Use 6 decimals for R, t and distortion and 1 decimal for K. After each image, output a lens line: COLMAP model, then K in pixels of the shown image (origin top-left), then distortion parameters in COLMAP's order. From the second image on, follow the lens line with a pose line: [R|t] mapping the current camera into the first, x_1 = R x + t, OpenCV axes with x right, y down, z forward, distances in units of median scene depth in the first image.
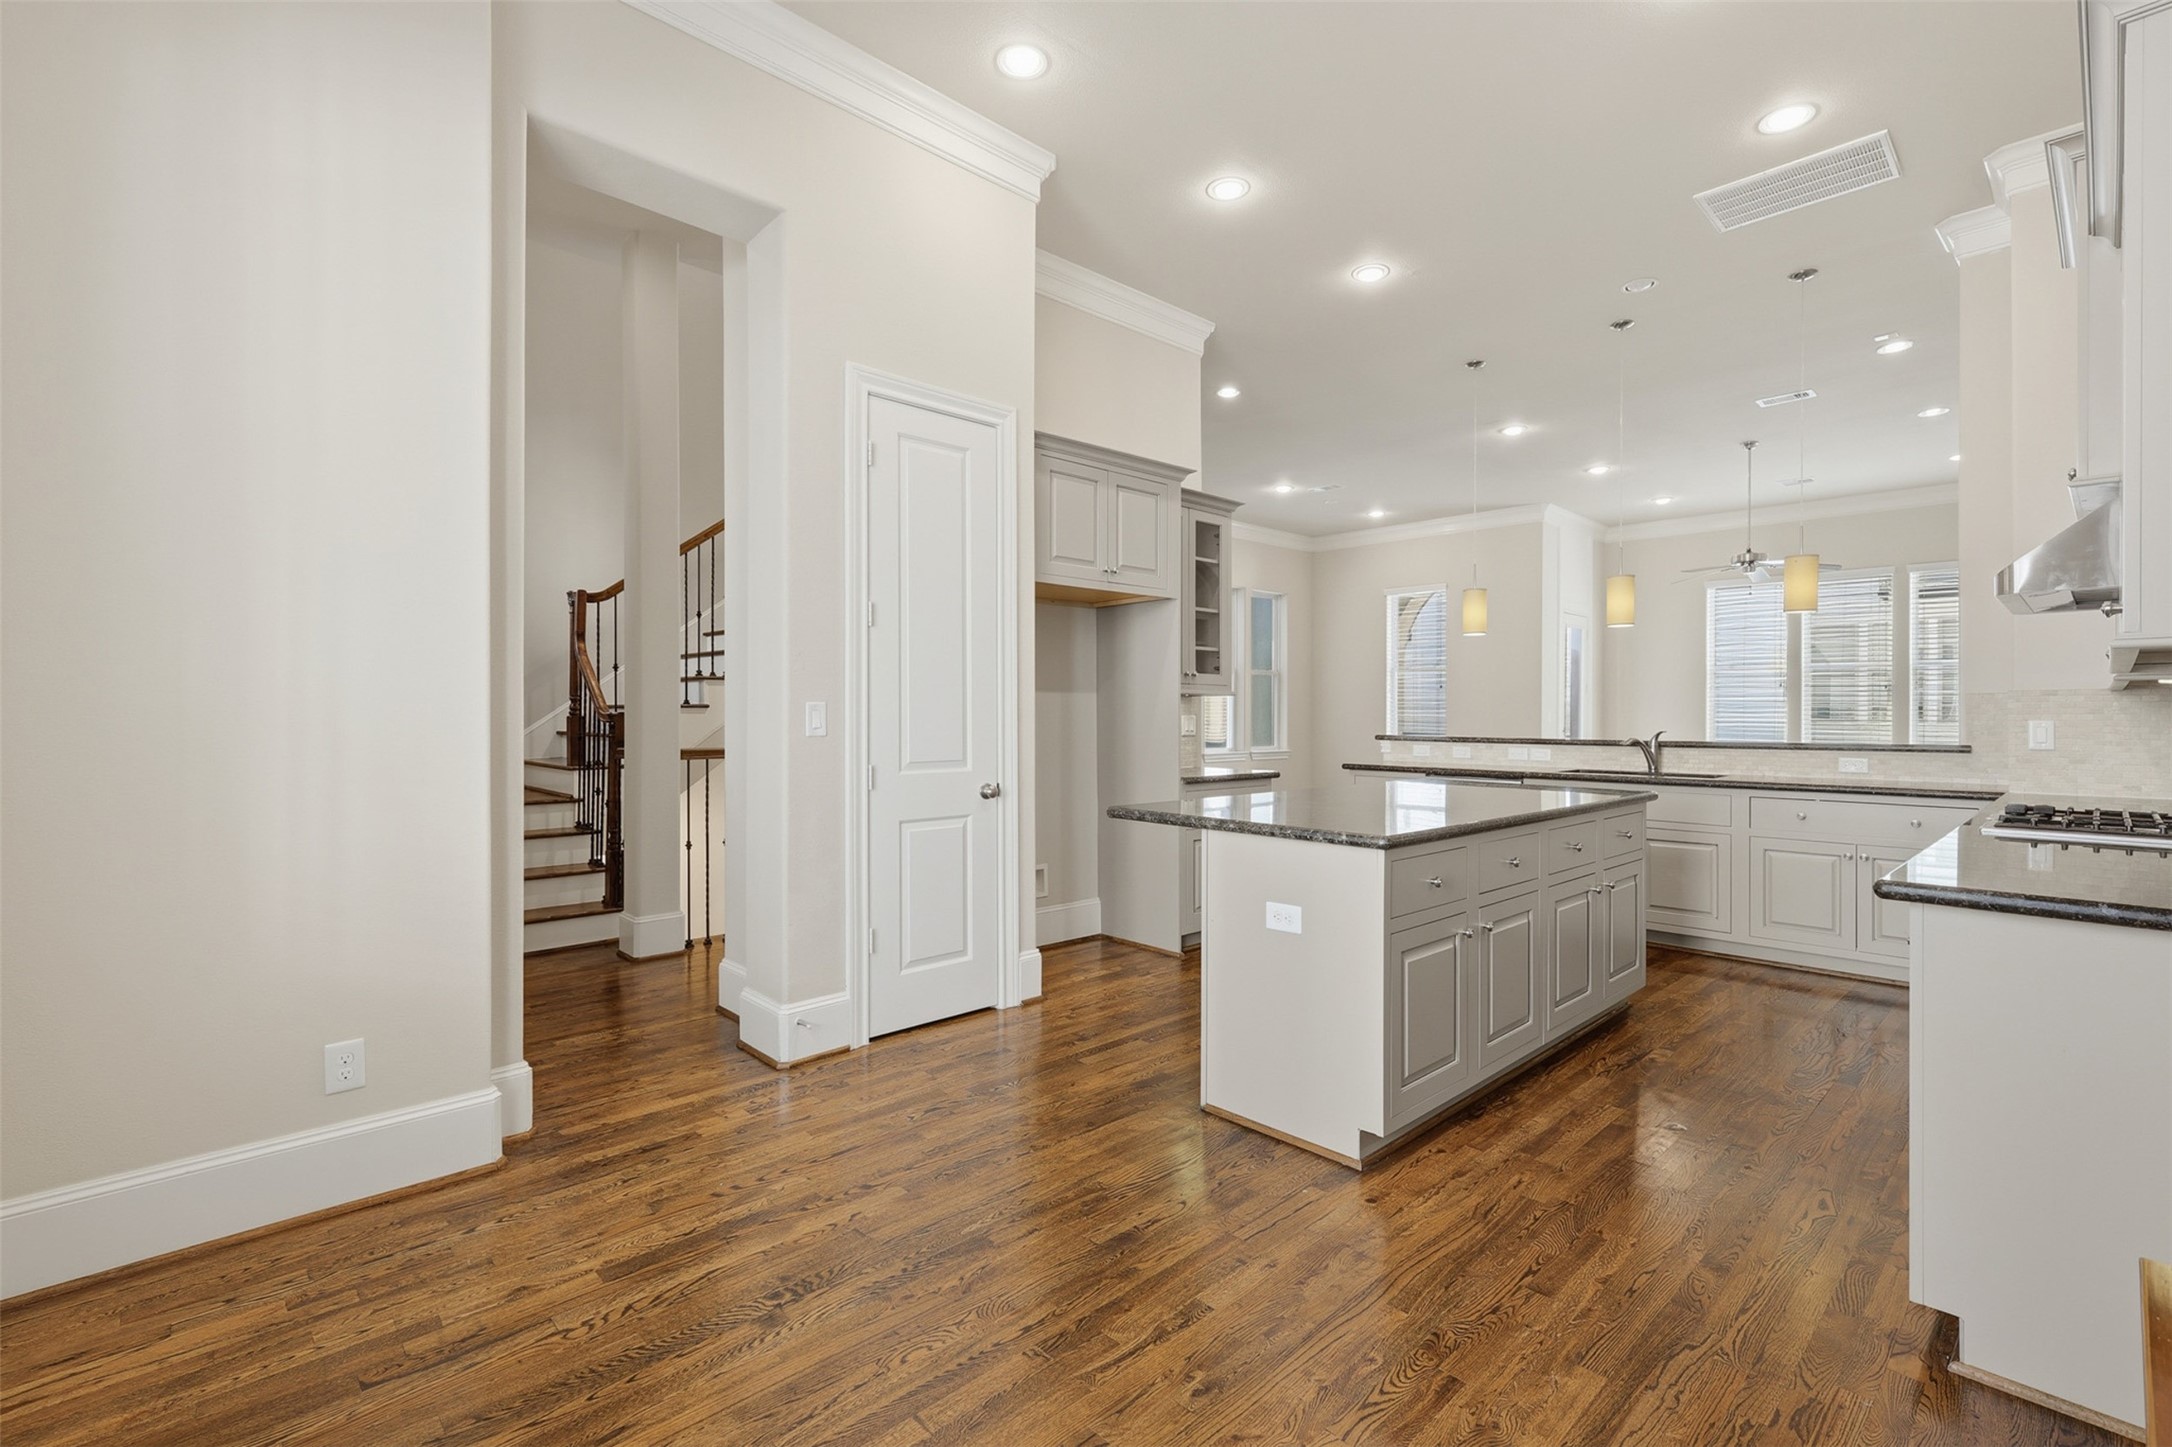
lens RADIAL K [[961.9, 0, 1086.0], [0, 961.9, 723.5], [0, 0, 1]] dist [-0.011246, 0.000086]
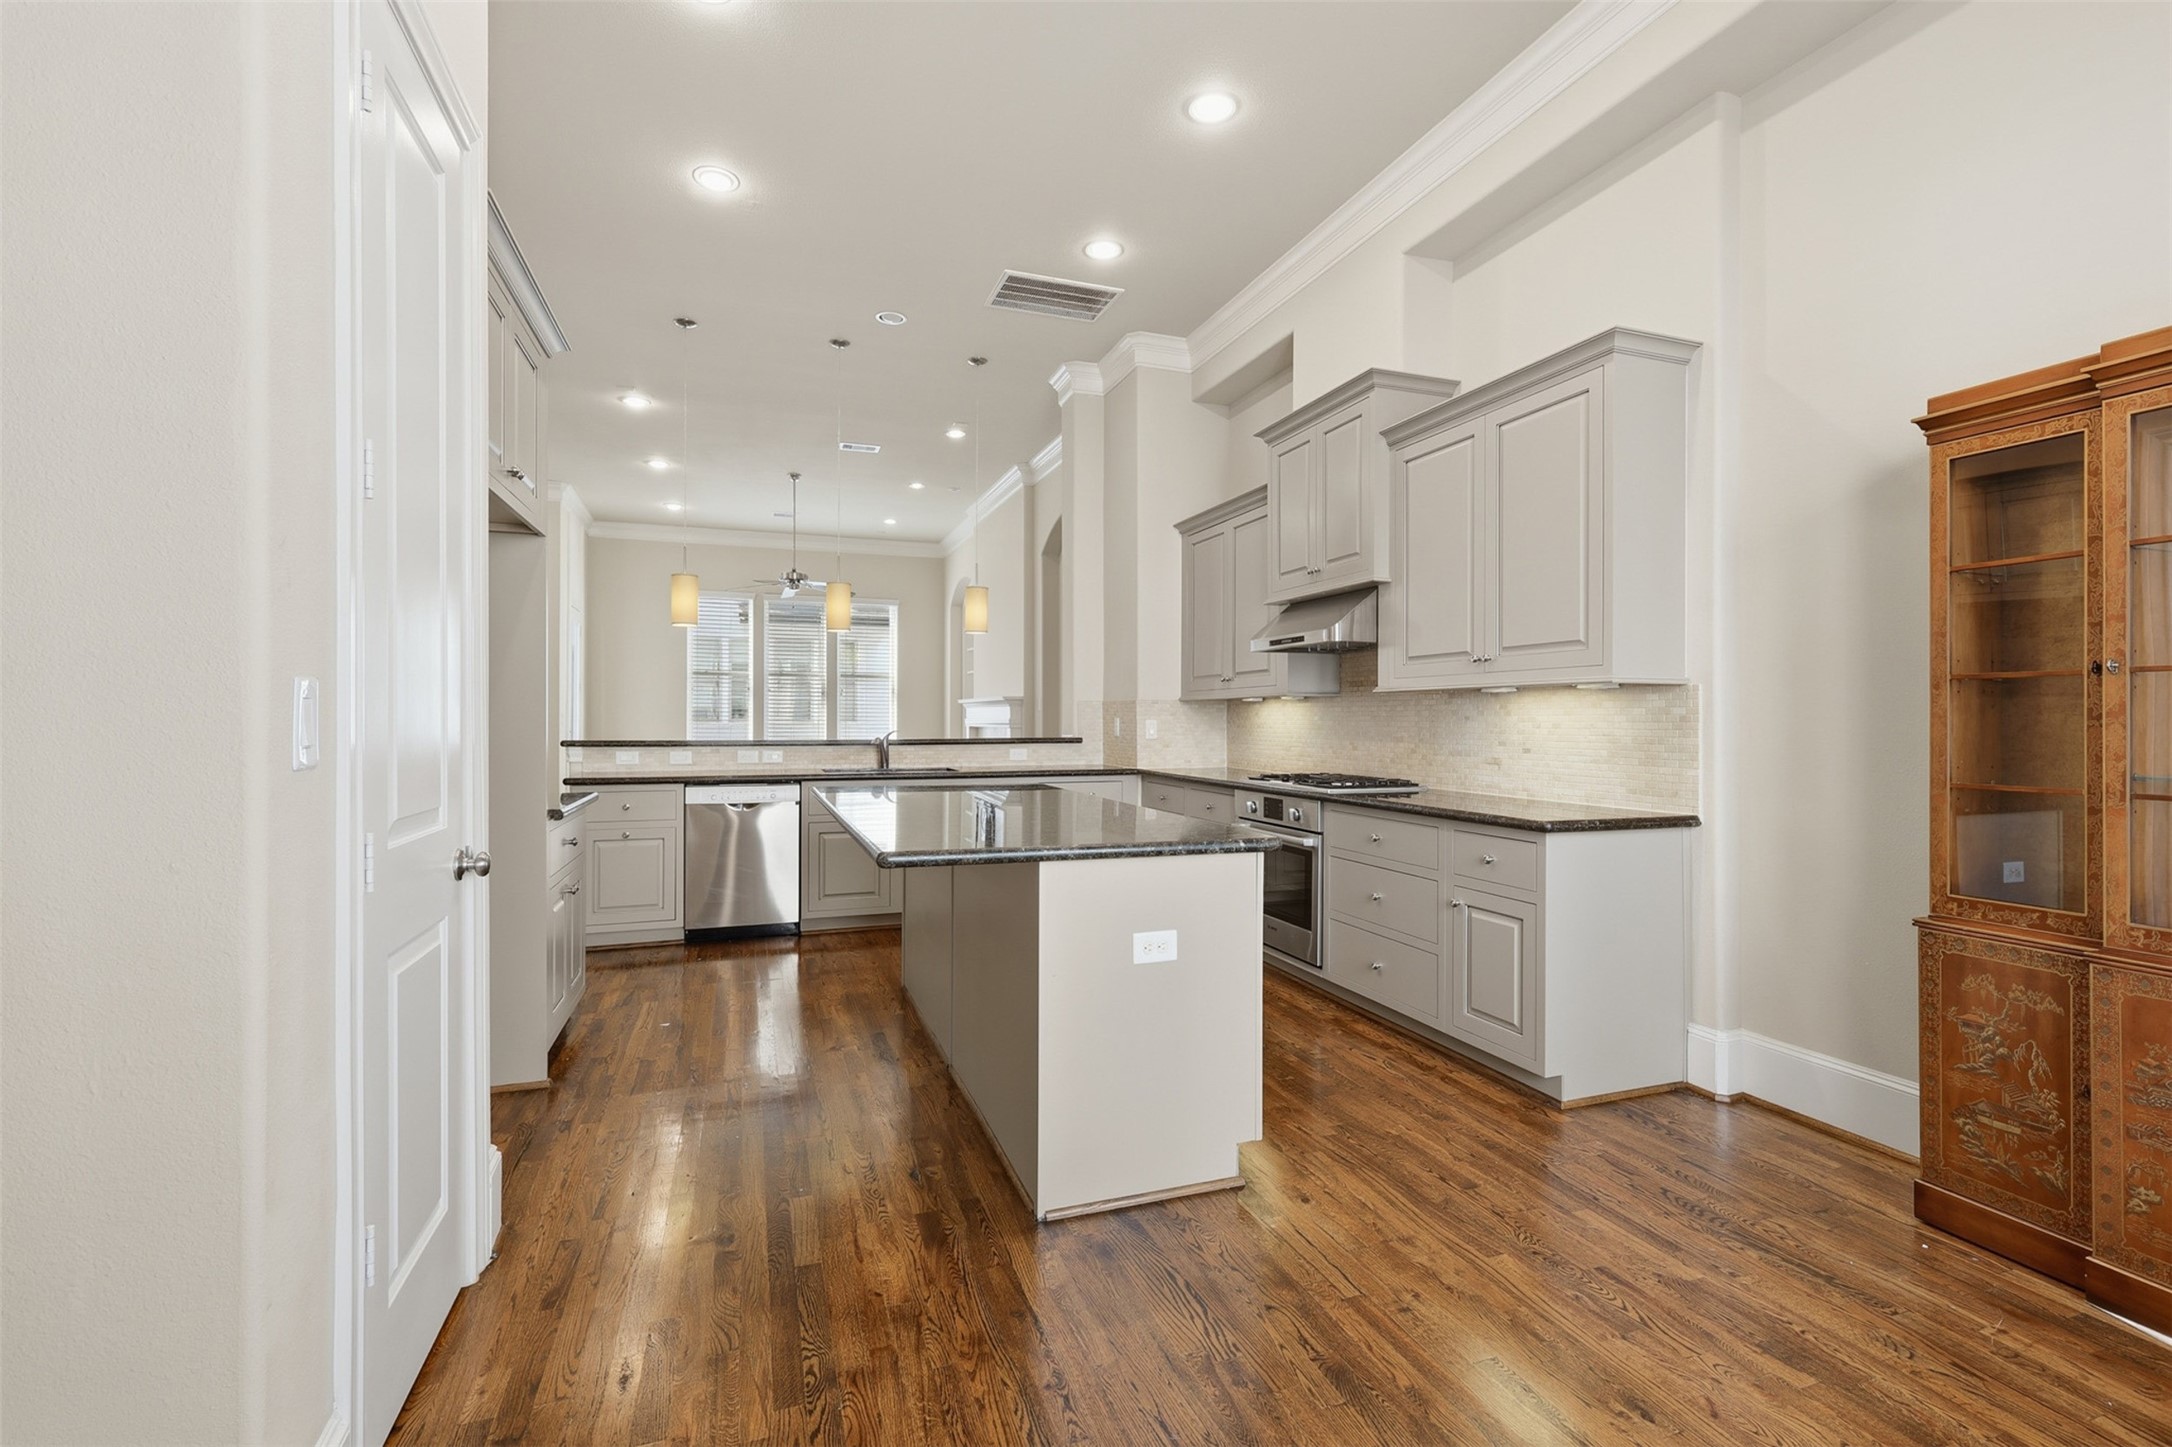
lens RADIAL K [[956.6, 0, 1090.1], [0, 956.6, 720.9], [0, 0, 1]] dist [0.009745, -0.000294]
pose [[0.393831, -0.004413, 0.919172, -0.407808], [0.006693, 0.999976, 0.001933, -0.005290], [-0.919158, 0.005391, 0.393851, 0.459895]]
